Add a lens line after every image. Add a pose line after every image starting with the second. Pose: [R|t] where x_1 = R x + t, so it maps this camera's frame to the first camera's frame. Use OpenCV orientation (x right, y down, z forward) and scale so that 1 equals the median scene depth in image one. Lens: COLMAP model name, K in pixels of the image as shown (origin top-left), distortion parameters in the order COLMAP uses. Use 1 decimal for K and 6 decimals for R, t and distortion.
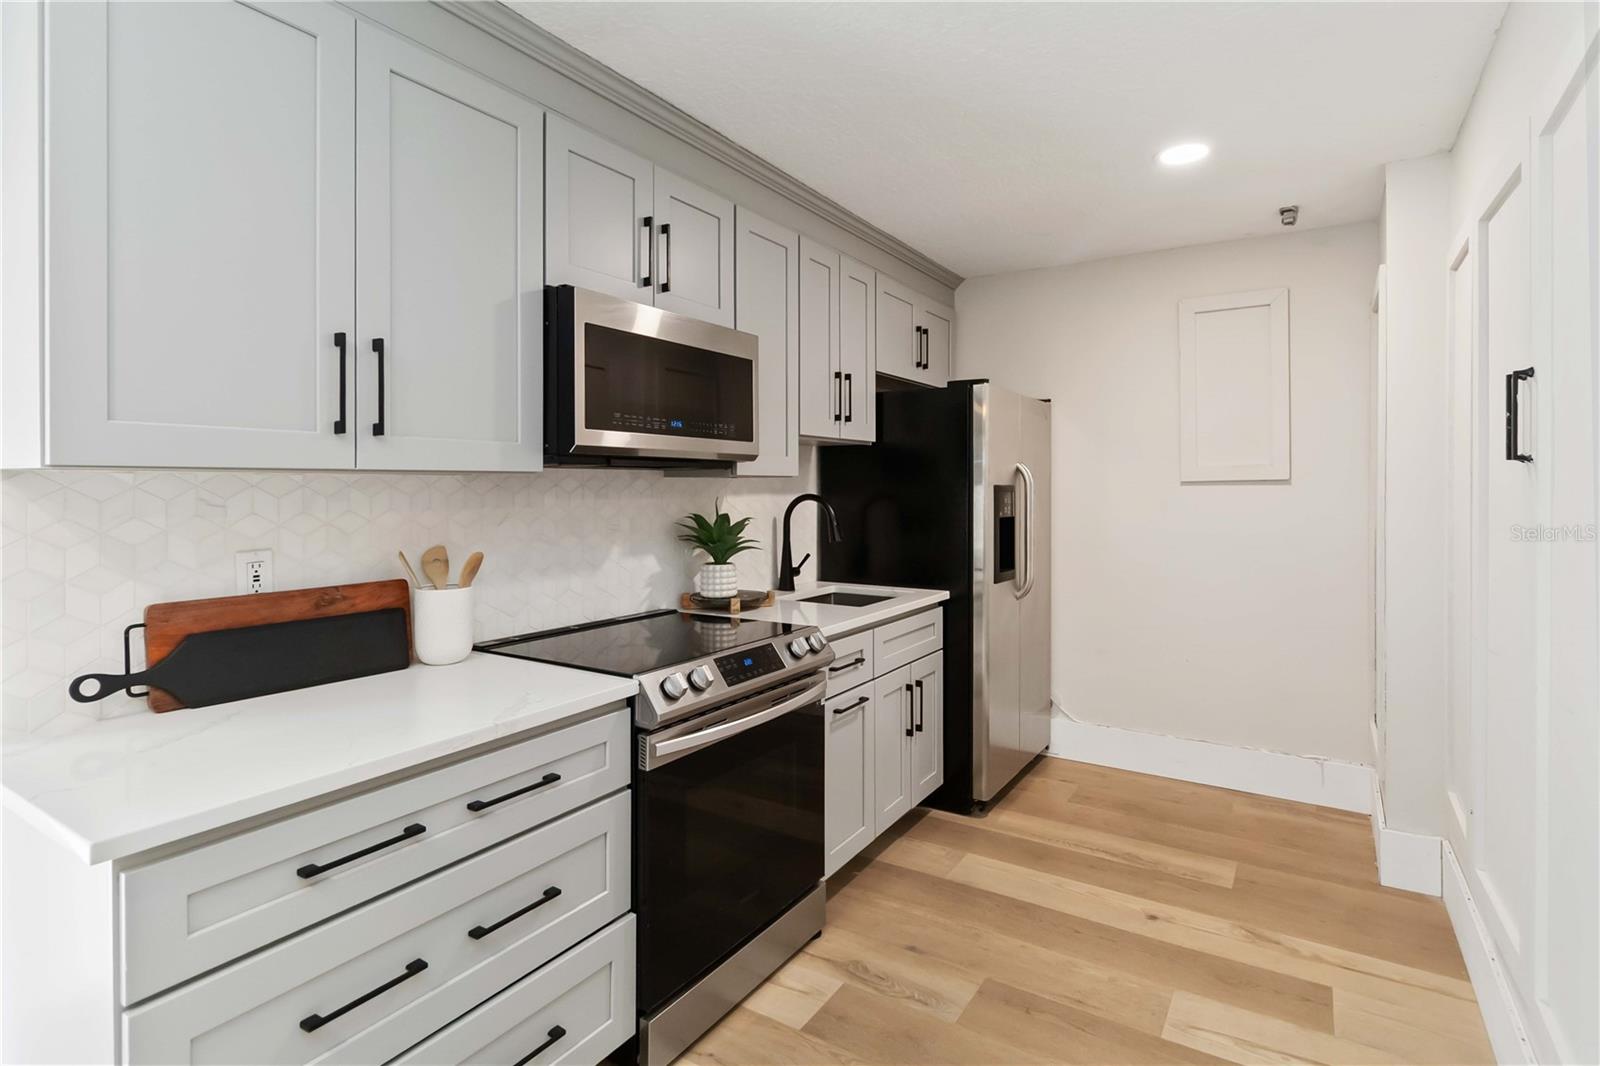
lens RADIAL K [[805.6, 0, 804.1], [0, 805.6, 496.8], [0, 0, 1]] dist [-0.002692, -0.000170]
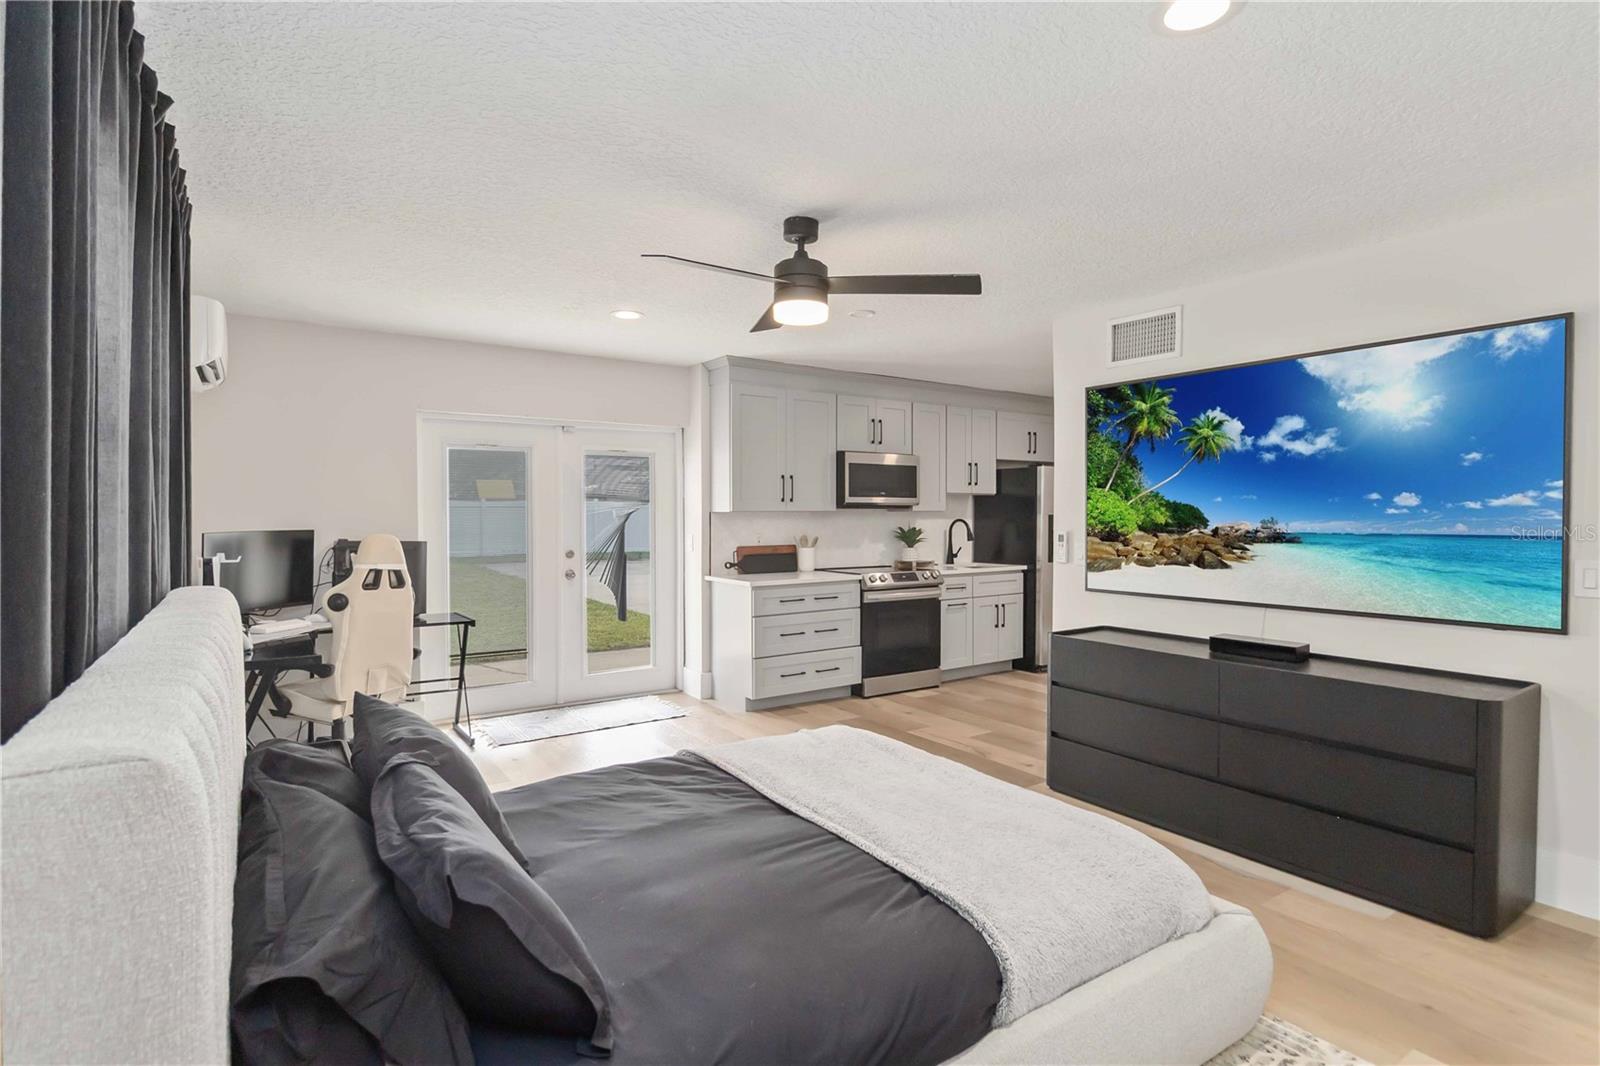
lens RADIAL K [[789.8, 0, 803.5], [0, 789.8, 506.3], [0, 0, 1]] dist [0.000475, -0.000493]
pose [[0.920565, -0.009207, -0.390482, 0.616700], [-0.001443, 0.999635, -0.026971, 0.027712], [0.390588, 0.025392, 0.920215, -1.524363]]
